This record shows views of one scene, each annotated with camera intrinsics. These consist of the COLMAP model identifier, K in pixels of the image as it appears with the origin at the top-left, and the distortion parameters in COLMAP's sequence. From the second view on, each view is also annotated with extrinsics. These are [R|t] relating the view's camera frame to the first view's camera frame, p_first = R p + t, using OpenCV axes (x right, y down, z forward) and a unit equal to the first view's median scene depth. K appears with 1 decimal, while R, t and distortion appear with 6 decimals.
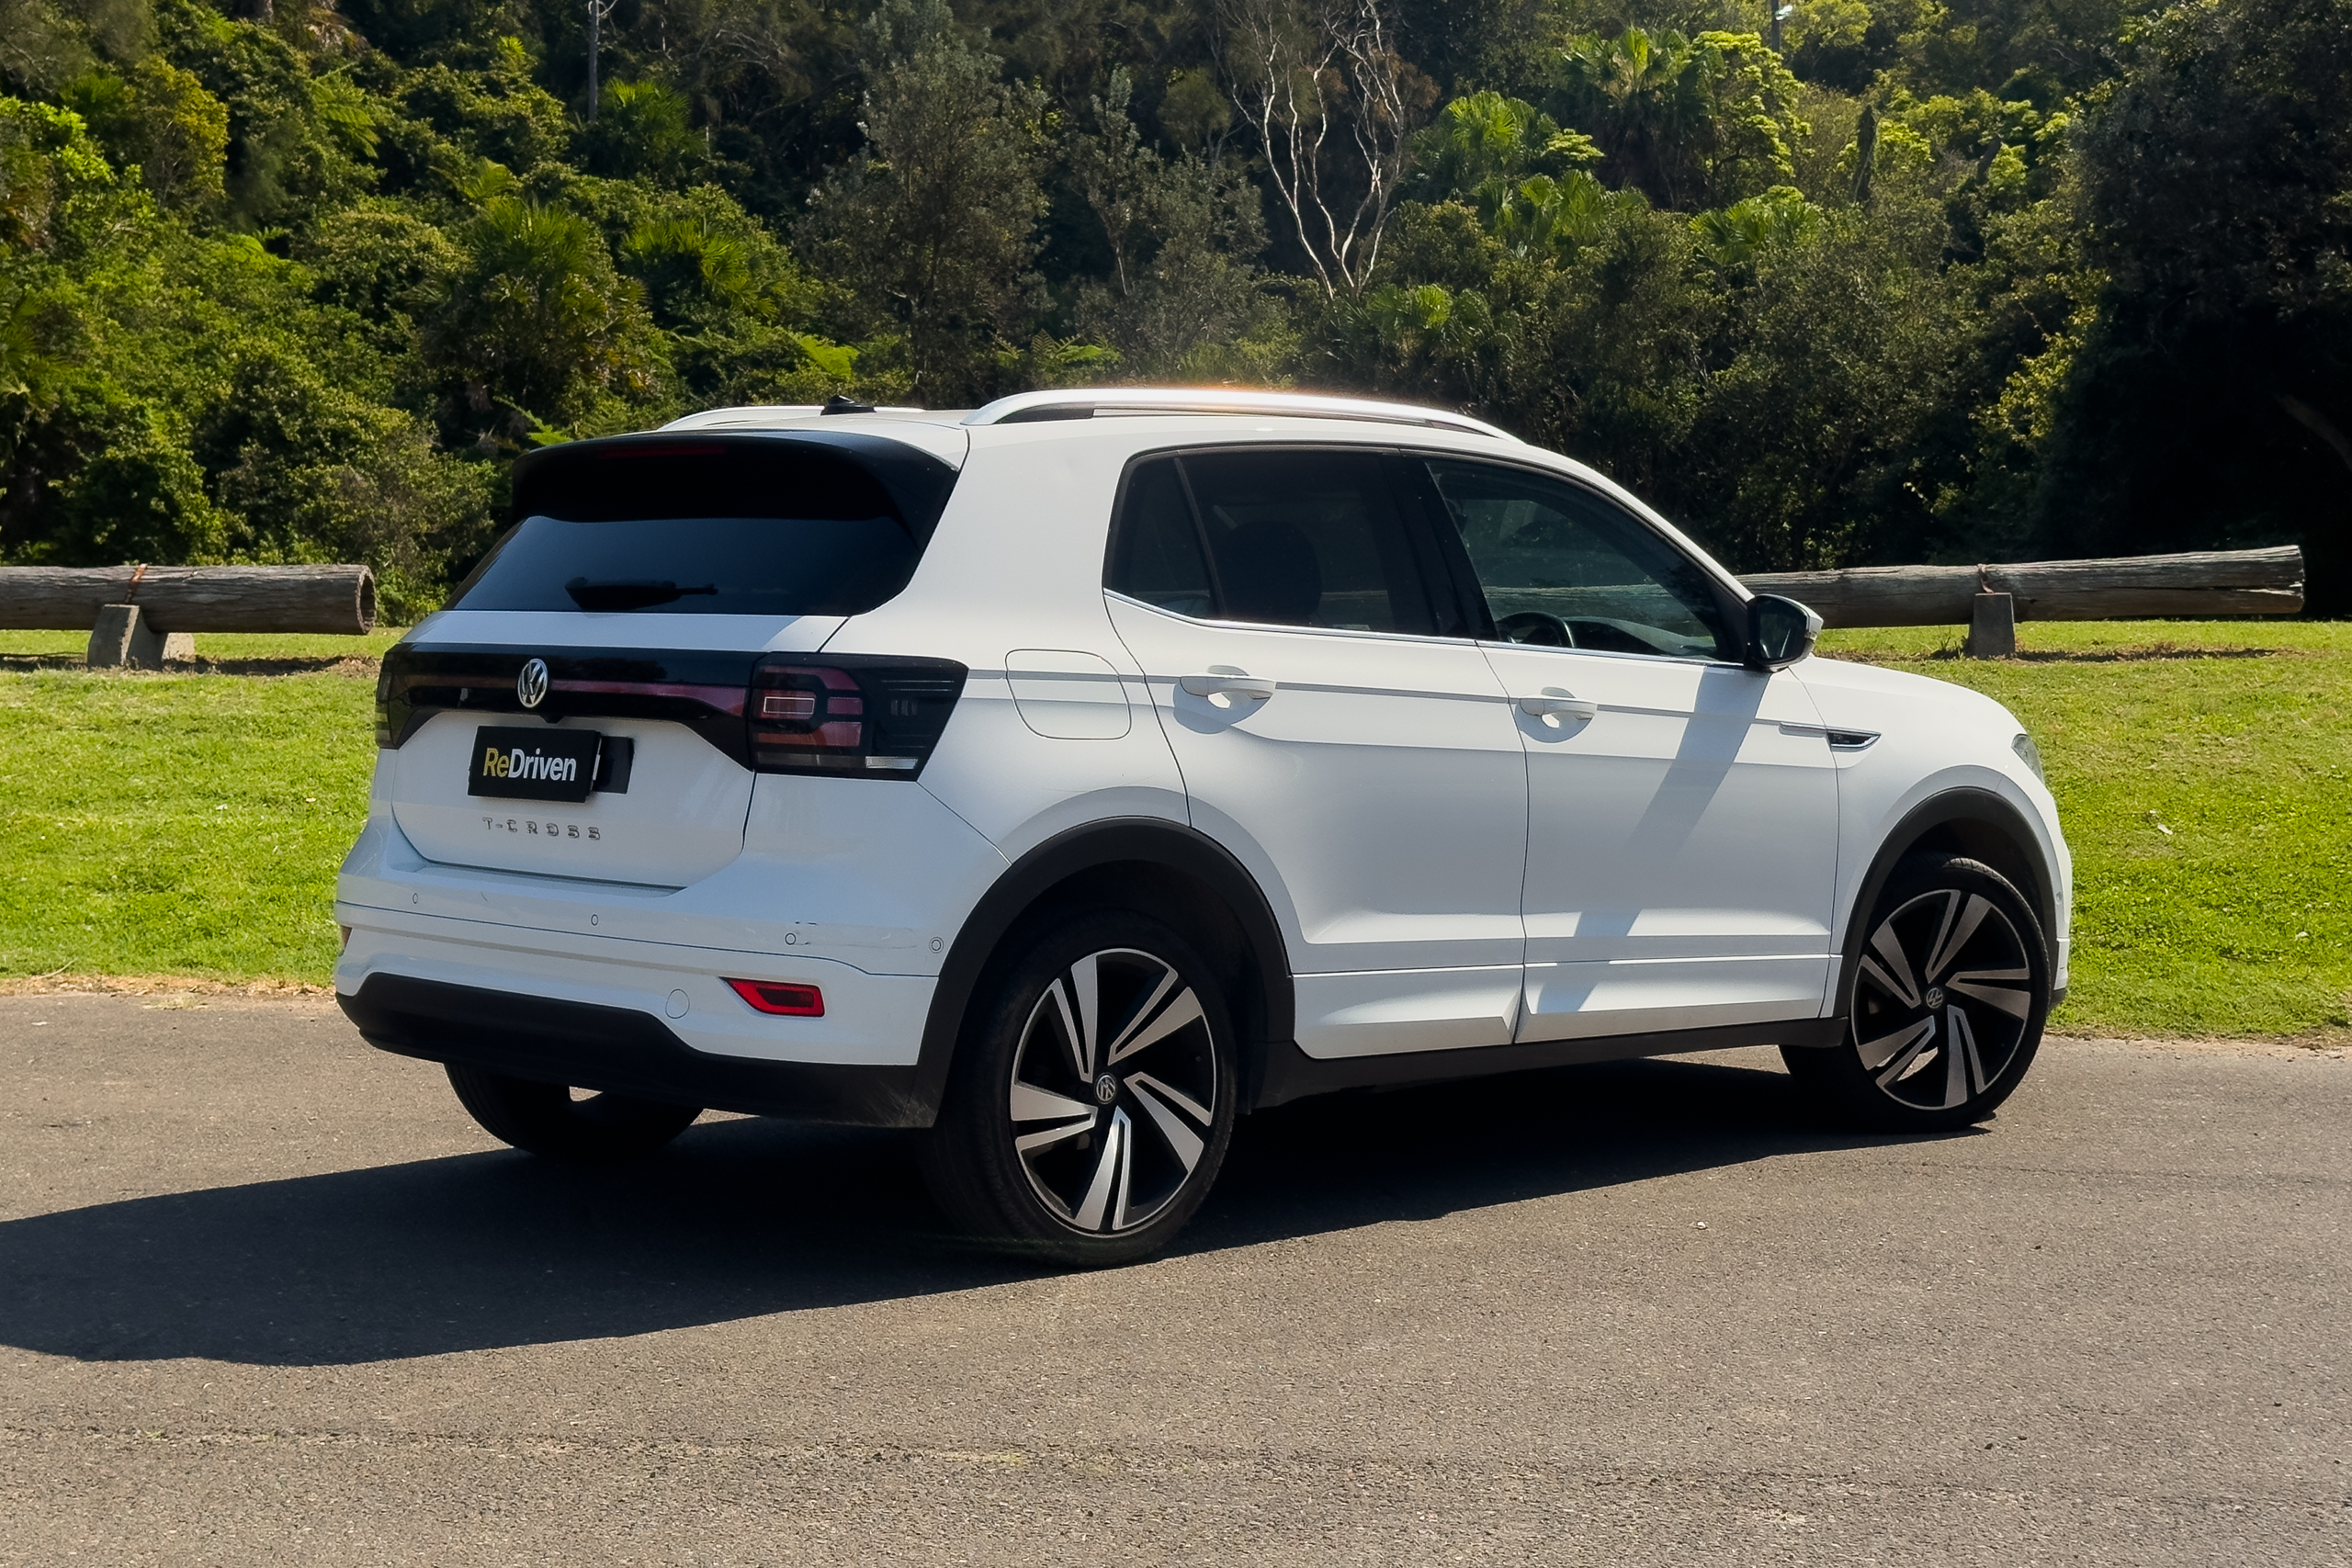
lens RADIAL K [[3296.4, 0, 1176.0], [0, 3296.4, 784.0], [0, 0, 1]] dist [0.122451, -0.051866]
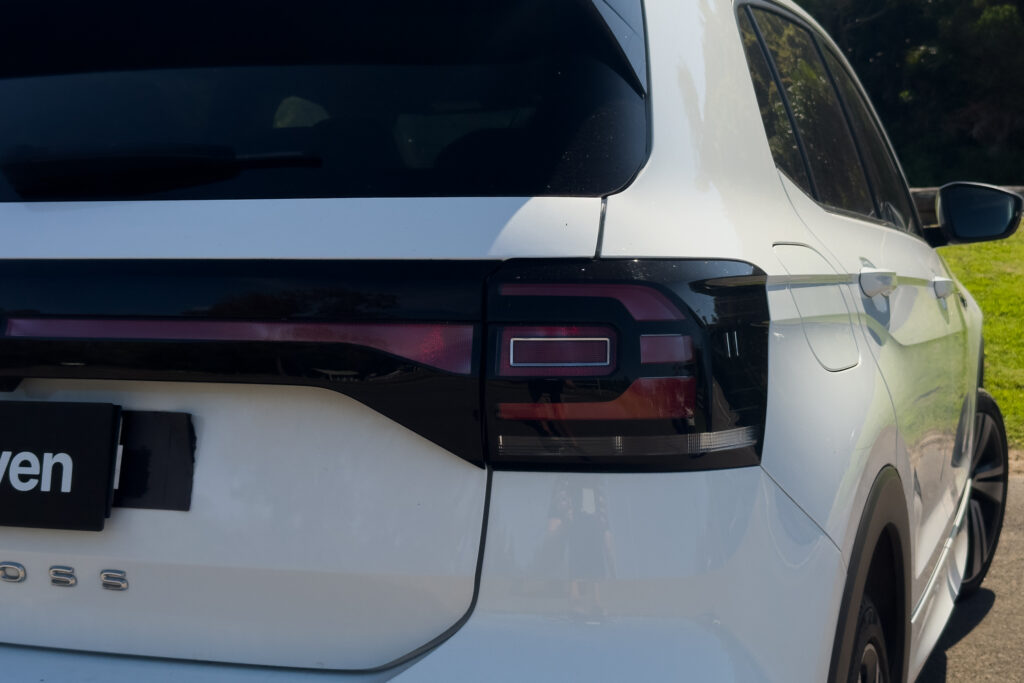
lens RADIAL K [[1384.8, 0, 494.9], [0, 1384.8, 338.6], [0, 0, 1]] dist [0.129642, -0.011196]
pose [[0.903845, -0.053987, 0.424440, -0.214155], [0.041209, 0.998380, 0.039234, -0.033715], [-0.425871, -0.017971, 0.904606, 0.737419]]
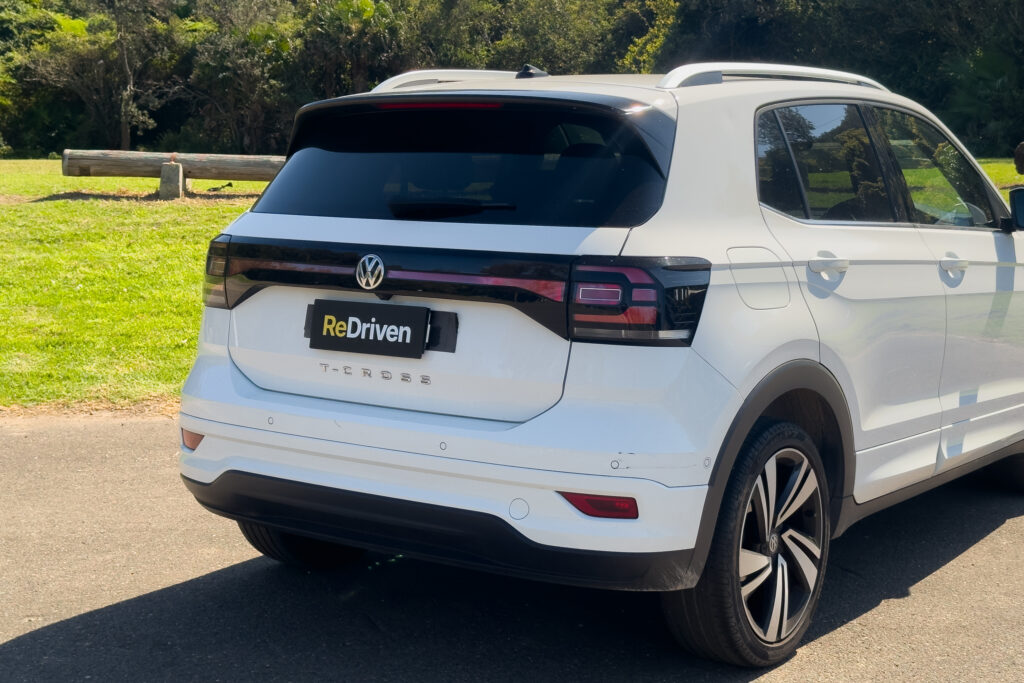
lens RADIAL K [[1452.2, 0, 512.2], [0, 1452.2, 323.6], [0, 0, 1]] dist [0.128913, -0.126137]
pose [[0.981088, -0.021581, 0.192356, -0.253953], [0.008350, 0.997559, 0.069330, -0.050783], [-0.193383, -0.066413, 0.978873, 0.381571]]
